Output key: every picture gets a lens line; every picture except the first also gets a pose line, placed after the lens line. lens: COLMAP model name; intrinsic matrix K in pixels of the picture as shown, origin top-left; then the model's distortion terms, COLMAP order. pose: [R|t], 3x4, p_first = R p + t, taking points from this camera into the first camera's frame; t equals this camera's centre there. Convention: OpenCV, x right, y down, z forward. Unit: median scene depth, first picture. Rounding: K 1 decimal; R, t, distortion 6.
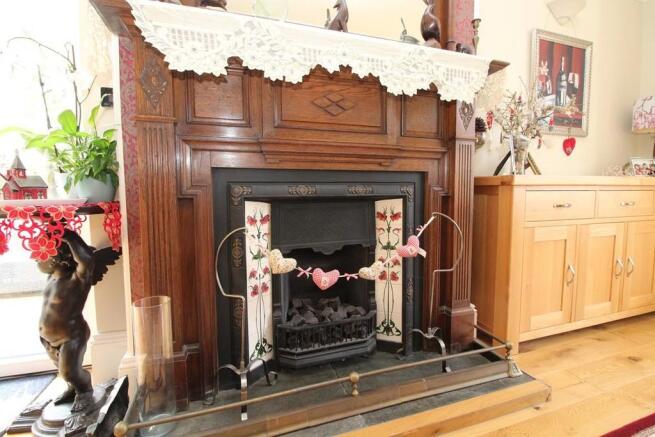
lens RADIAL K [[302.5, 0, 330.7], [0, 302.5, 215.9], [0, 0, 1]] dist [-0.015589, -0.000785]
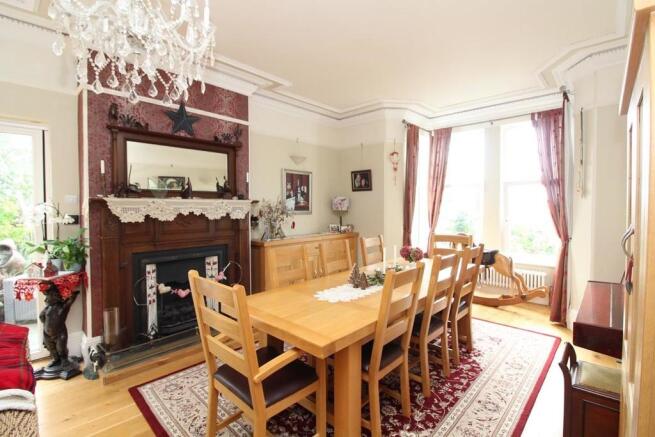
lens RADIAL K [[302.5, 0, 334.2], [0, 302.5, 216.8], [0, 0, 1]] dist [-0.015589, -0.000785]
pose [[0.871287, -0.010531, 0.490661, -0.137198], [0.030706, 0.998981, -0.033087, -0.280518], [-0.489812, 0.043894, 0.870722, -1.680497]]
